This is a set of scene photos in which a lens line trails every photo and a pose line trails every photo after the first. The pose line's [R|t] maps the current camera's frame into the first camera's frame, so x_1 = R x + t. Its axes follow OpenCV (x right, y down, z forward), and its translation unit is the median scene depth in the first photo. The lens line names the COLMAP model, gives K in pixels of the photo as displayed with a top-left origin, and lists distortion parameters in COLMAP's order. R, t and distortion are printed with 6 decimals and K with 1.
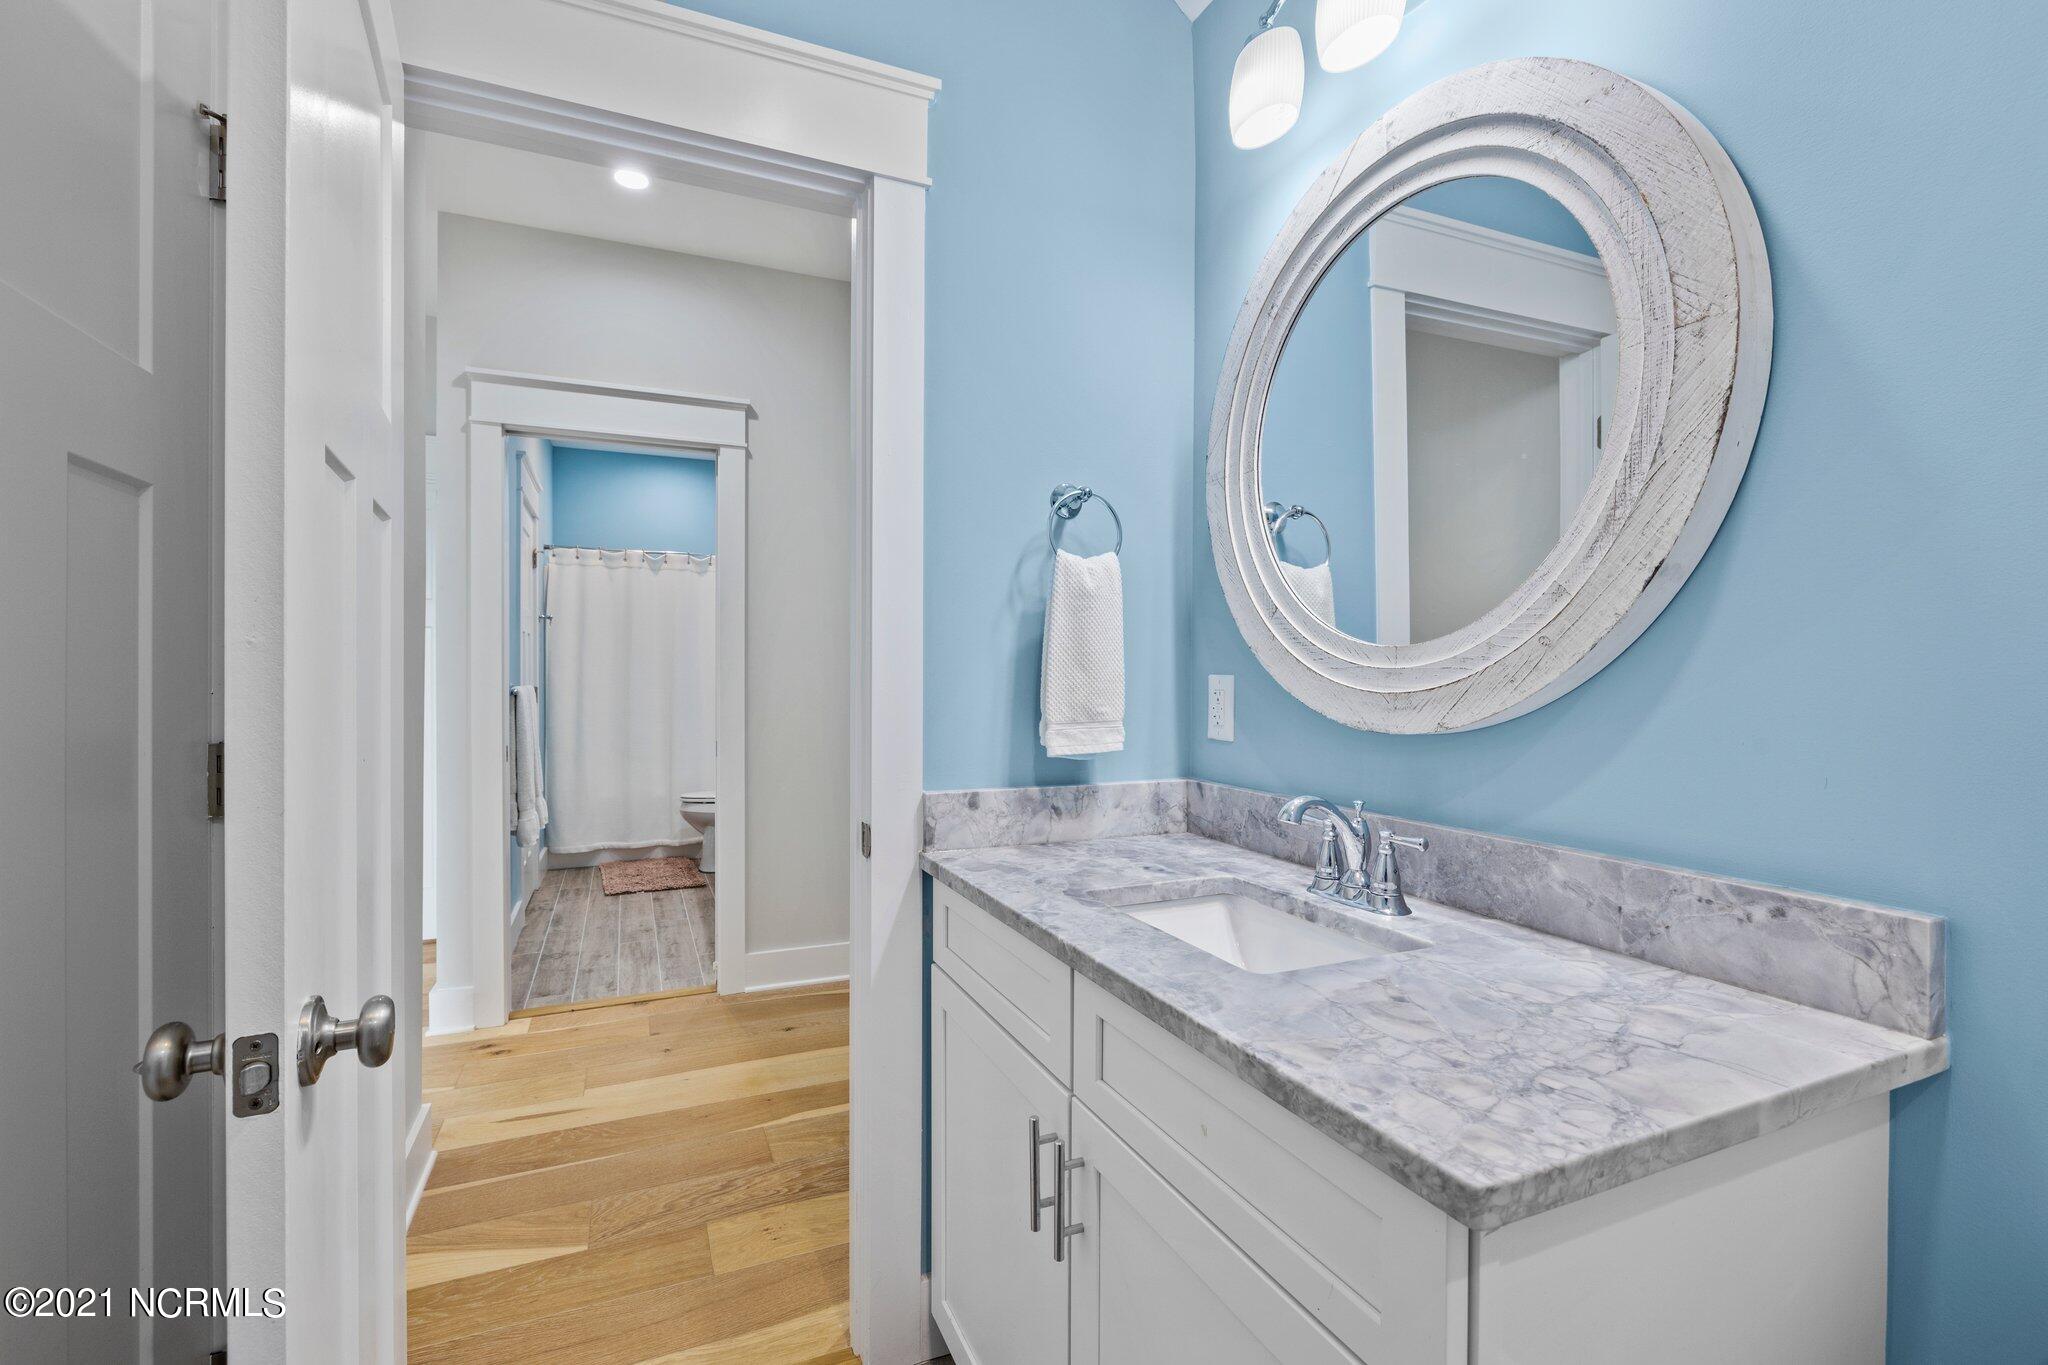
lens RADIAL K [[929.1, 0, 1027.8], [0, 929.1, 684.7], [0, 0, 1]] dist [-0.004914, -0.000229]
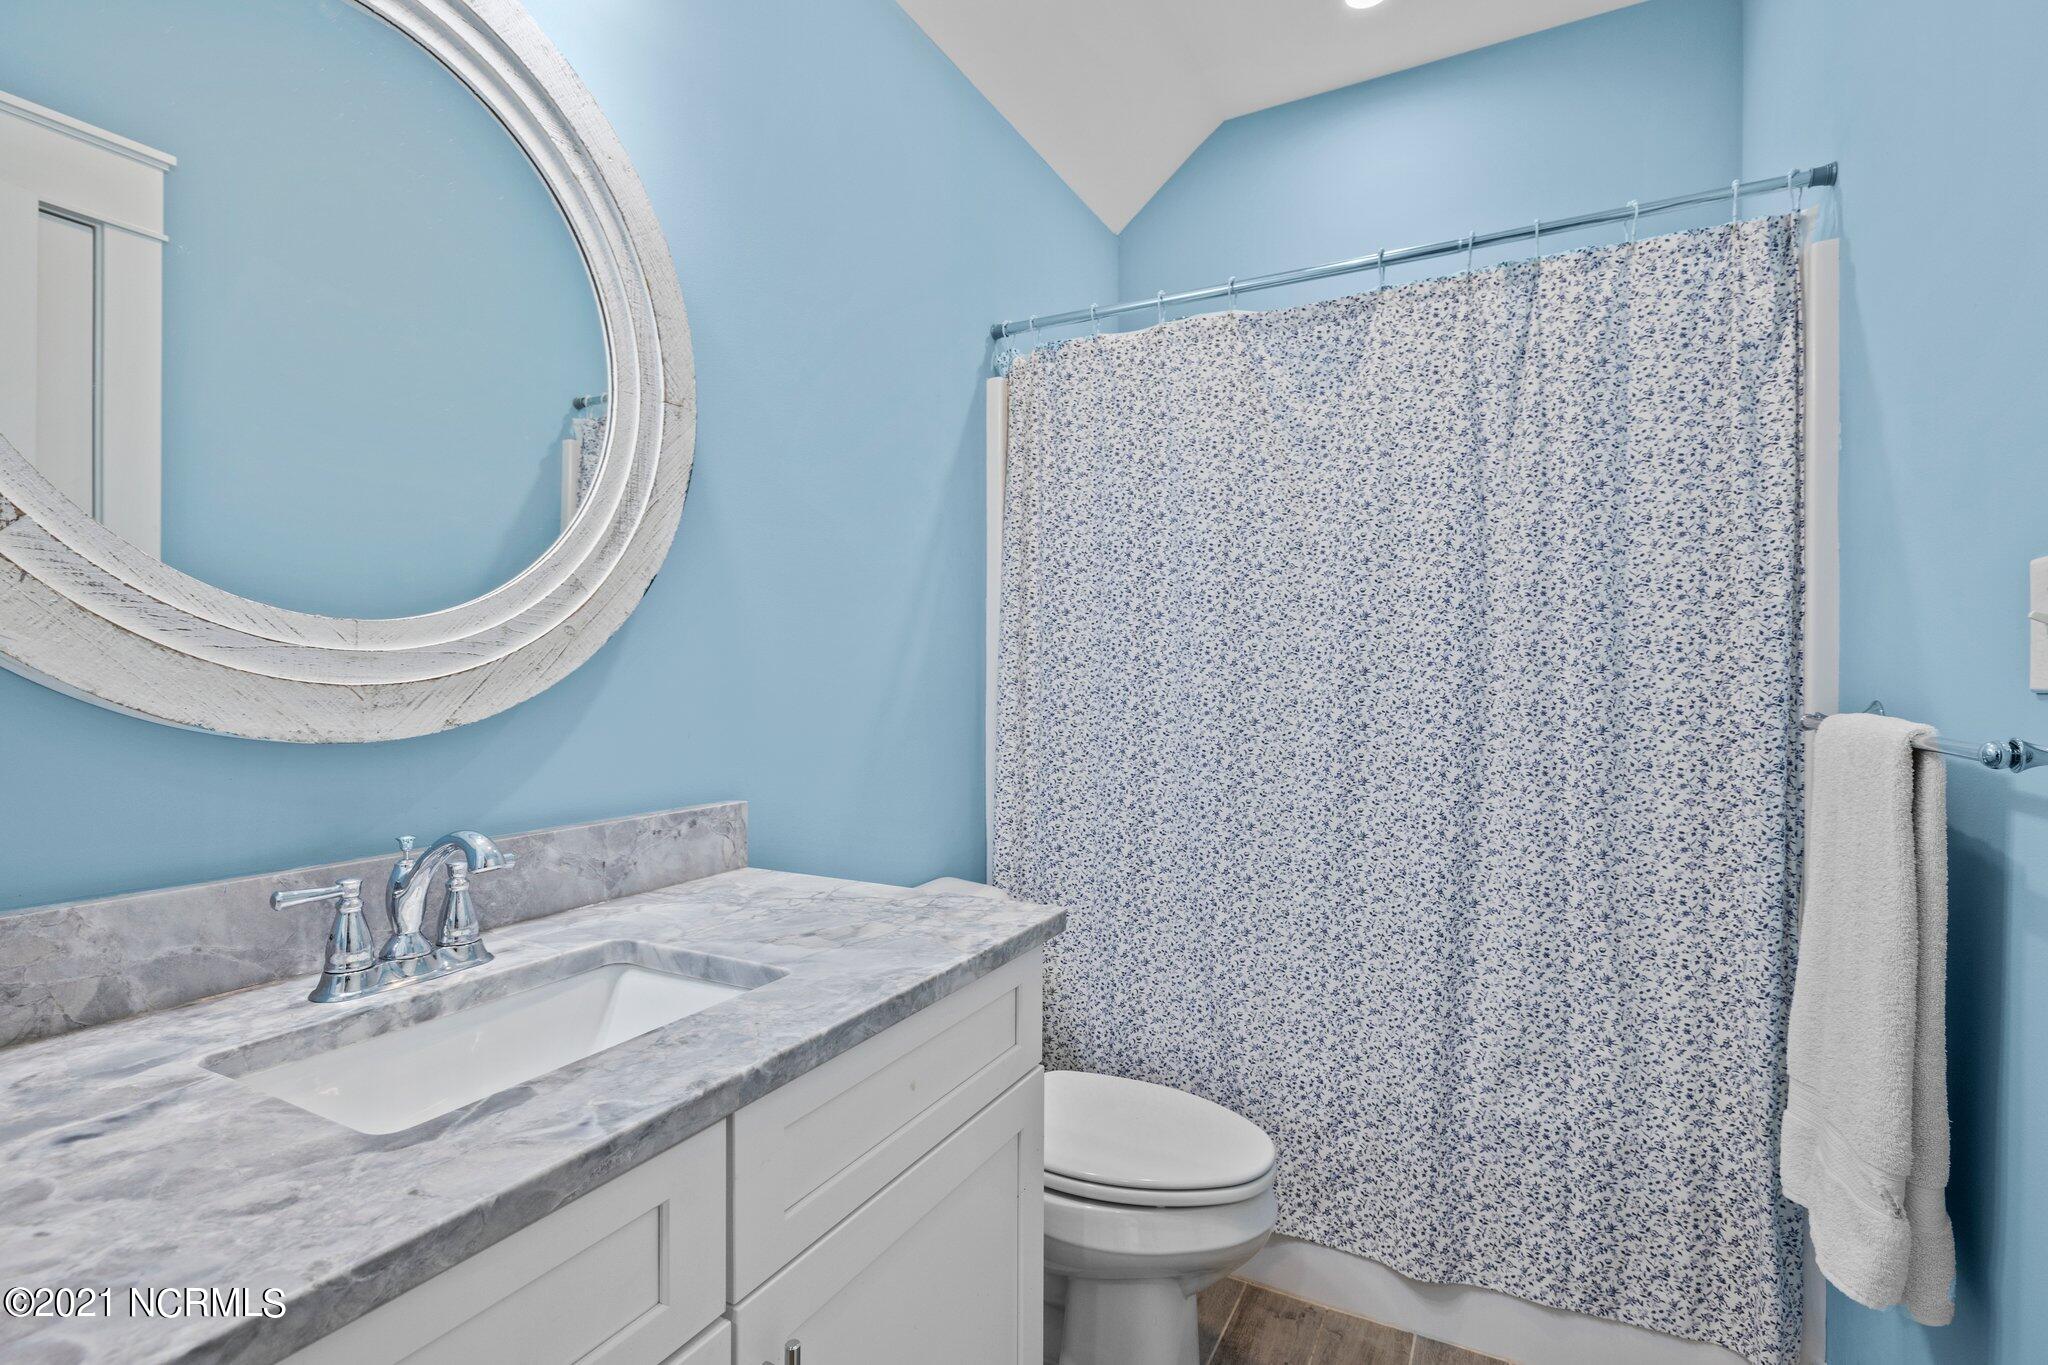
lens RADIAL K [[997.7, 0, 1011.6], [0, 997.7, 681.1], [0, 0, 1]] dist [-0.000225, -0.000355]
pose [[-0.628925, -0.010165, 0.777399, -0.645204], [0.002154, 0.999888, 0.014816, -0.005958], [-0.777463, 0.010993, -0.628833, 1.355883]]
